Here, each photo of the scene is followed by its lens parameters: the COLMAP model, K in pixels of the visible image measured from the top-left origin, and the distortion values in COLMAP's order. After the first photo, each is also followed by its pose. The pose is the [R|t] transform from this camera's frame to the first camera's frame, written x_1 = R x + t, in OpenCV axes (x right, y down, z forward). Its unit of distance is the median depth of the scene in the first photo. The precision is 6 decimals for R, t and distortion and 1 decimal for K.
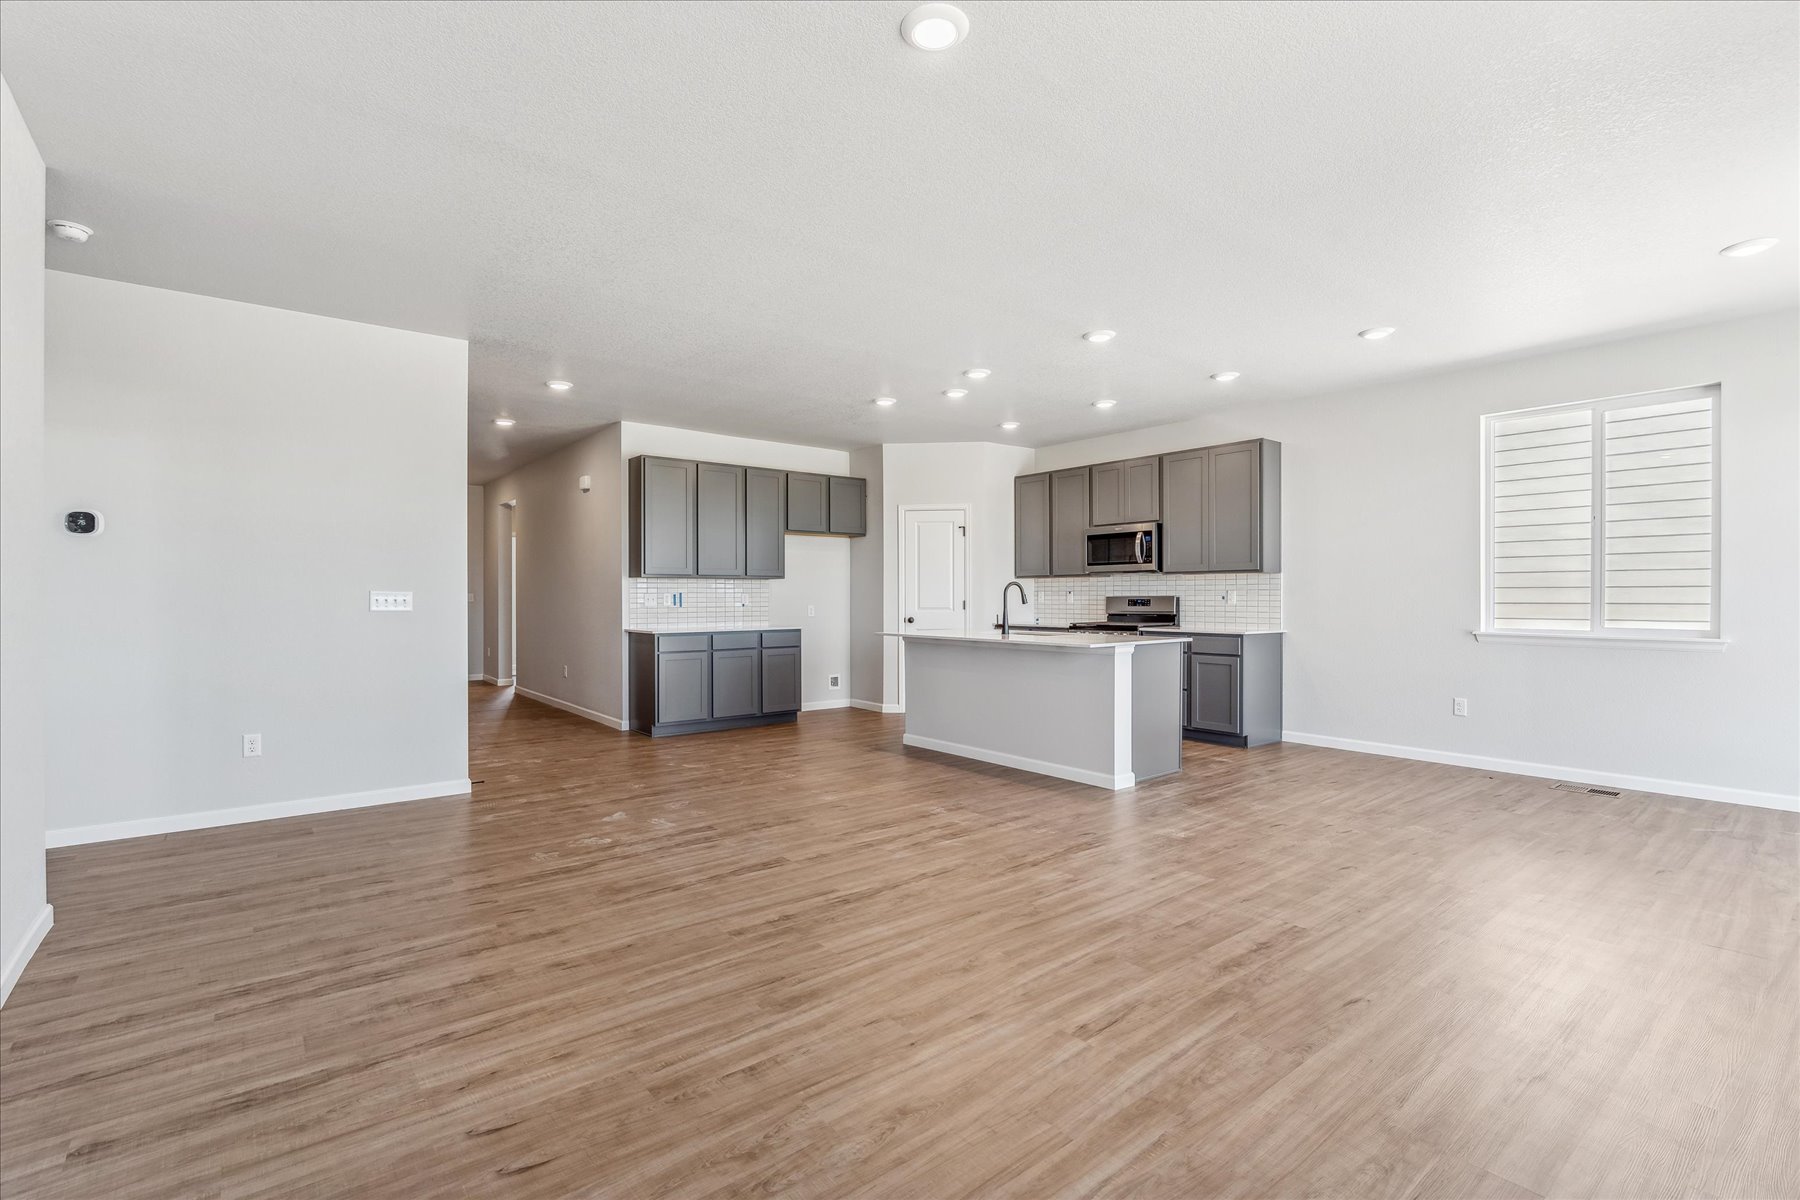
lens RADIAL K [[819.9, 0, 896.7], [0, 819.9, 597.9], [0, 0, 1]] dist [-0.003181, -0.000442]
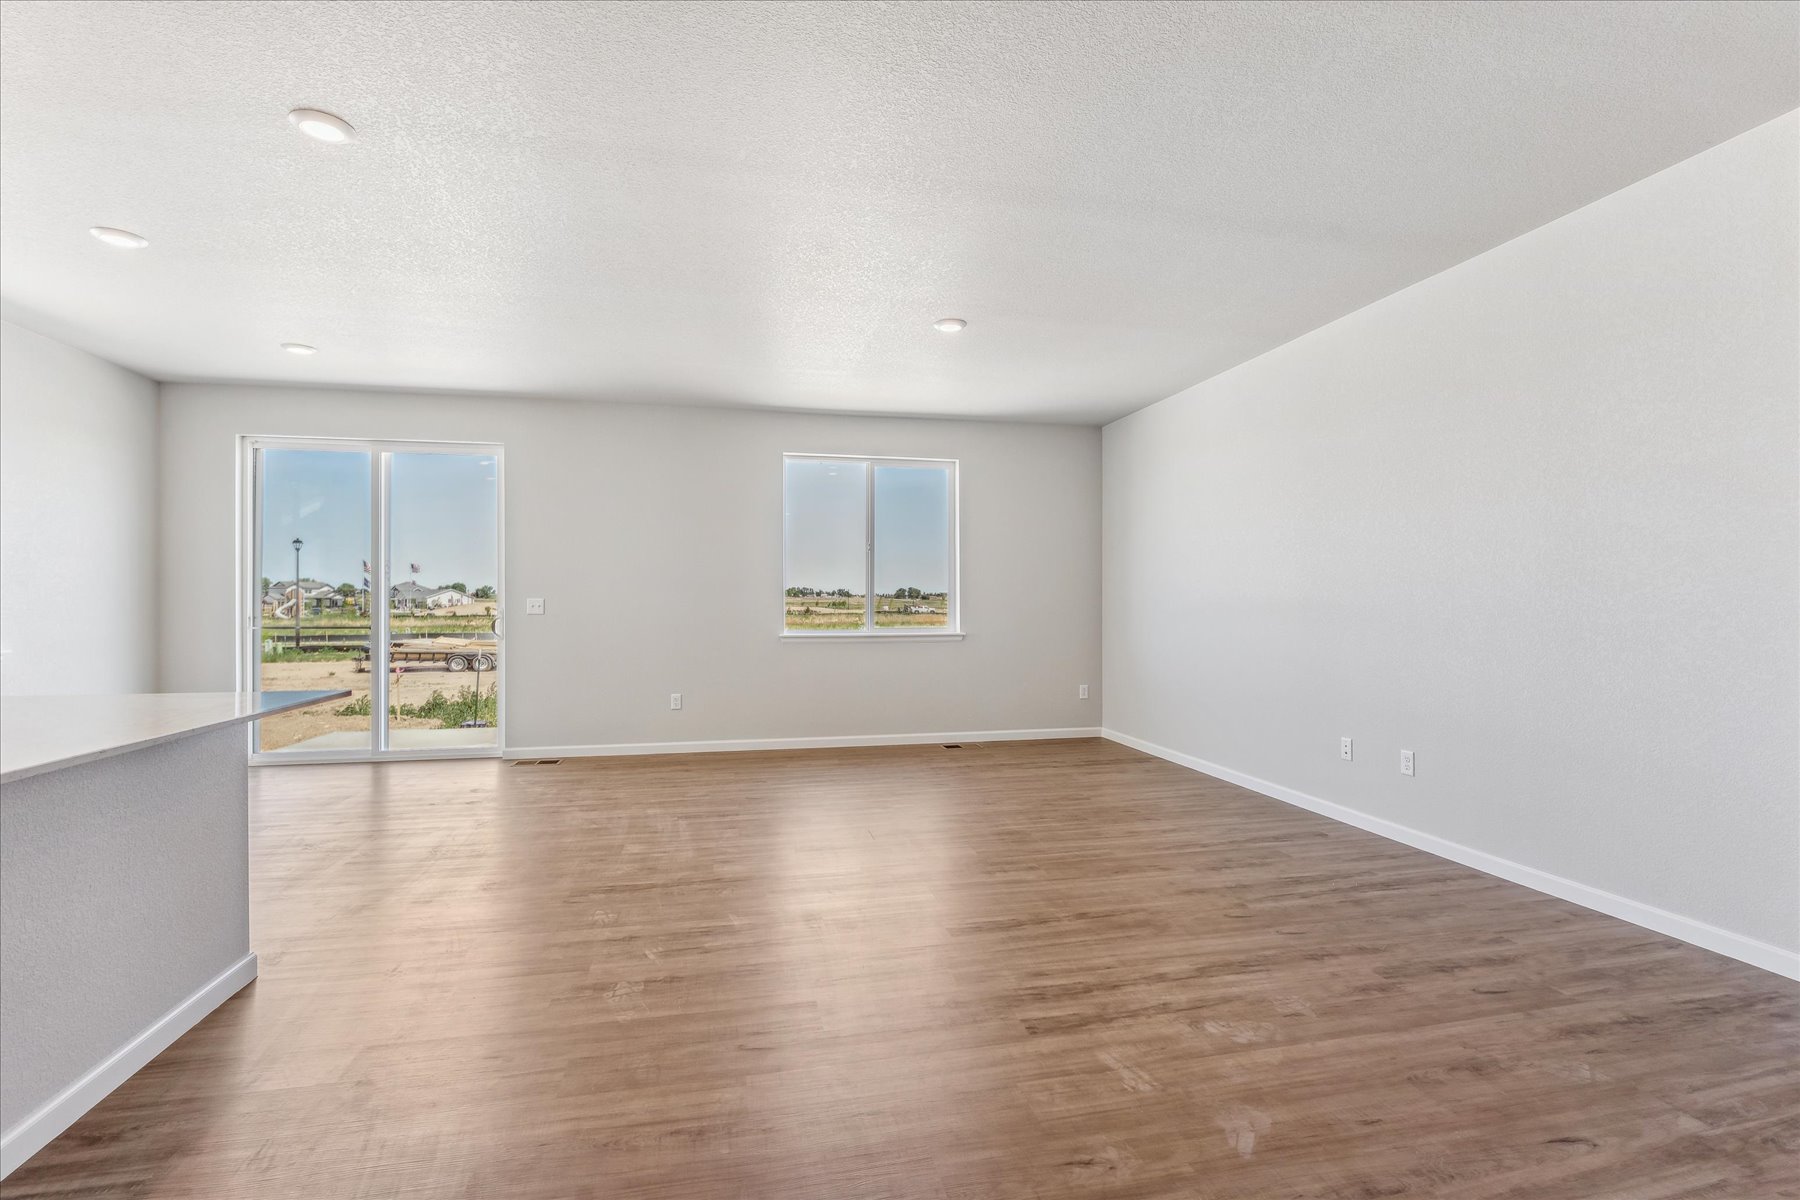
lens RADIAL K [[810.7, 0, 897.1], [0, 810.7, 600.2], [0, 0, 1]] dist [-0.010980, -0.000952]
pose [[-0.896540, 0.004324, 0.442943, -0.381714], [0.003430, 0.999990, -0.002820, -0.001381], [-0.442950, -0.001009, -0.896546, 1.503549]]
